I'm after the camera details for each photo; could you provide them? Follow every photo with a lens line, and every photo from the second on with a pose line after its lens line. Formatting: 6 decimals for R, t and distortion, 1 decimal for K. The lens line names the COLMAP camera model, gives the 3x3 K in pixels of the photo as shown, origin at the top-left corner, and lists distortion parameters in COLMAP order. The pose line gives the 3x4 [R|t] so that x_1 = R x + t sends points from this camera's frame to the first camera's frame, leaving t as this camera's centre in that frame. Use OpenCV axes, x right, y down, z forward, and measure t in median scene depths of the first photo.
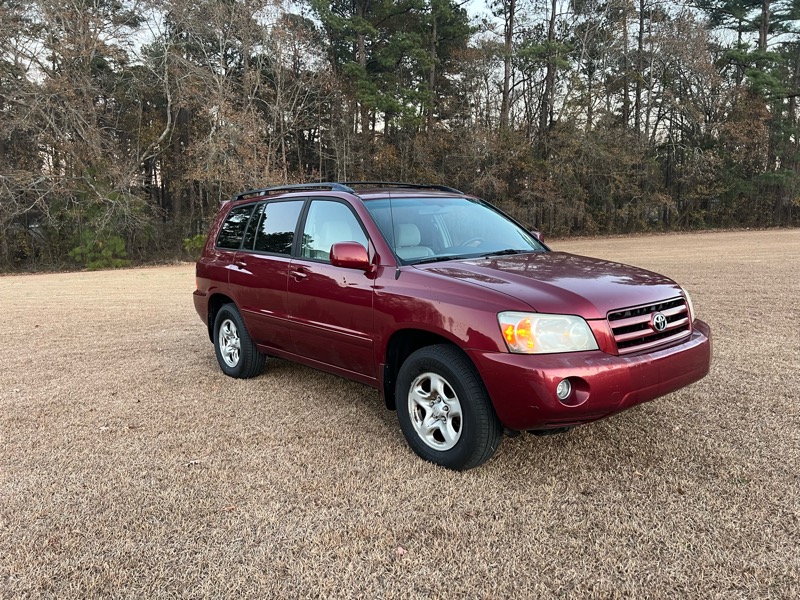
lens RADIAL K [[599.1, 0, 398.9], [0, 599.1, 299.8], [0, 0, 1]] dist [0.049090, -0.057552]
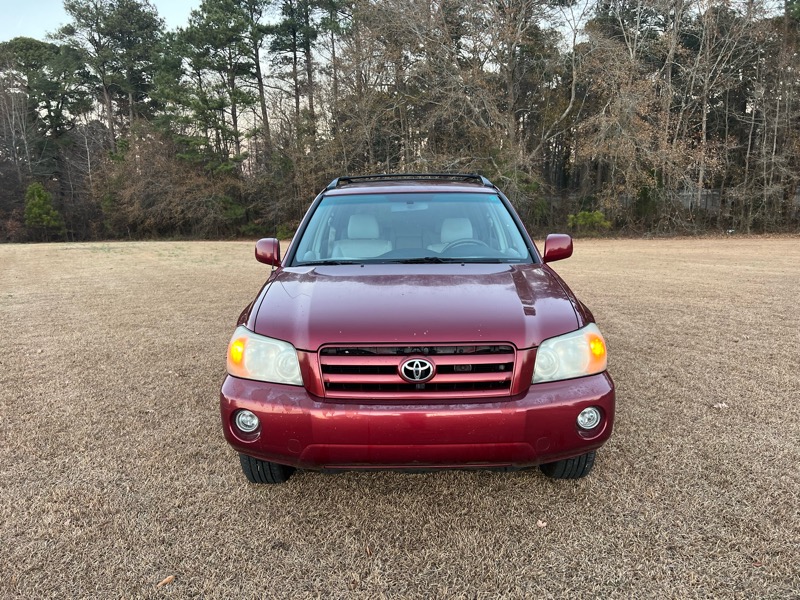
lens RADIAL K [[599.1, 0, 401.7], [0, 599.1, 299.0], [0, 0, 1]] dist [0.049090, -0.057552]
pose [[0.765950, 0.115251, -0.632485, 0.092385], [-0.088667, 0.993336, 0.073628, -0.011084], [0.636756, -0.000315, 0.771065, 0.041340]]
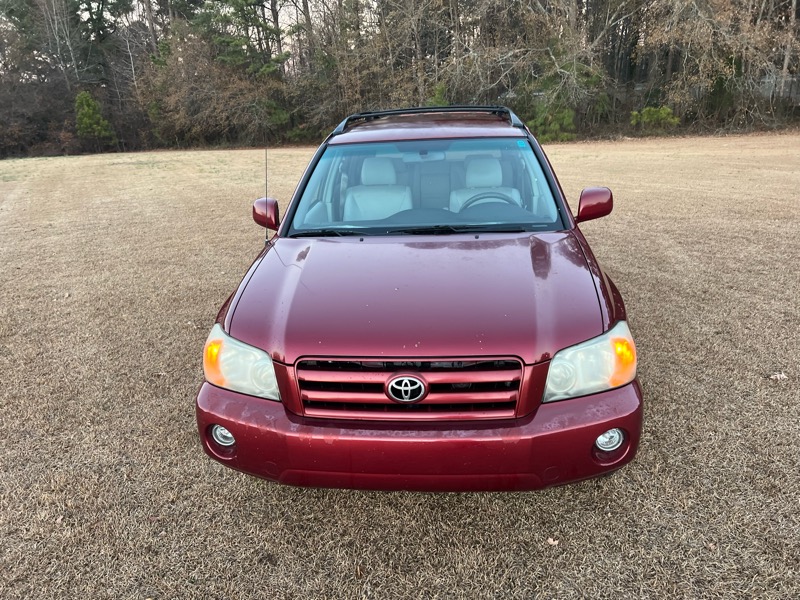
lens RADIAL K [[599.1, 0, 399.6], [0, 599.1, 303.4], [0, 0, 1]] dist [0.049090, -0.057552]
pose [[0.708189, 0.219912, -0.670900, 0.088261], [-0.066430, 0.966792, 0.246779, -0.022442], [0.702891, -0.130198, 0.699281, 0.056500]]
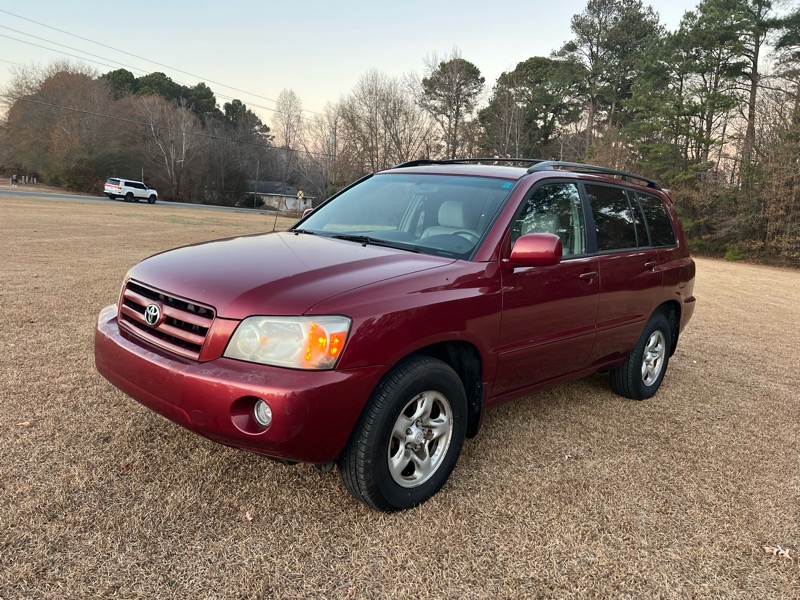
lens RADIAL K [[599.1, 0, 399.5], [0, 599.1, 304.0], [0, 0, 1]] dist [0.049090, -0.057552]
pose [[0.107364, 0.204727, -0.972913, 0.130774], [-0.204238, 0.962241, 0.179943, -0.019876], [0.973016, 0.179387, 0.145124, 0.124859]]
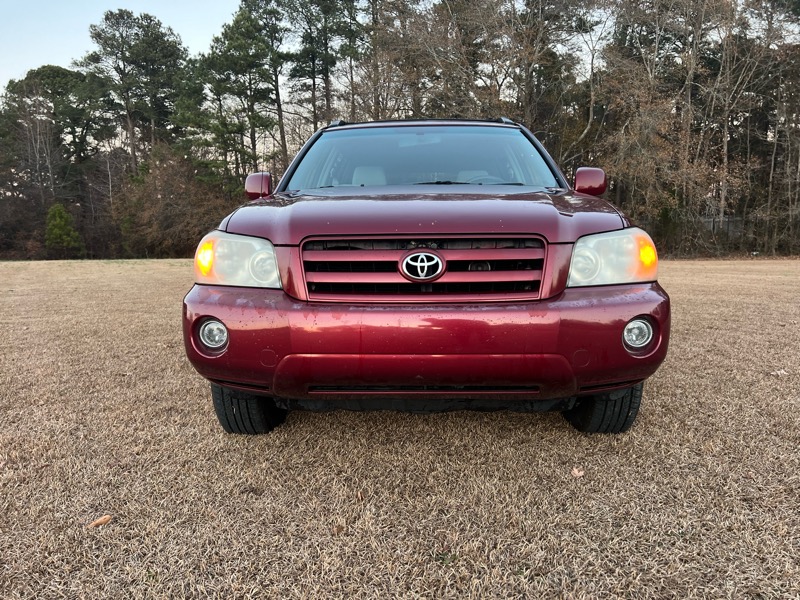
lens RADIAL K [[599.1, 0, 401.2], [0, 599.1, 300.8], [0, 0, 1]] dist [0.049090, -0.057552]
pose [[0.747173, 0.092382, -0.658178, 0.085295], [-0.095371, 0.994947, 0.031385, 0.005857], [0.657752, 0.039321, 0.752208, 0.054750]]
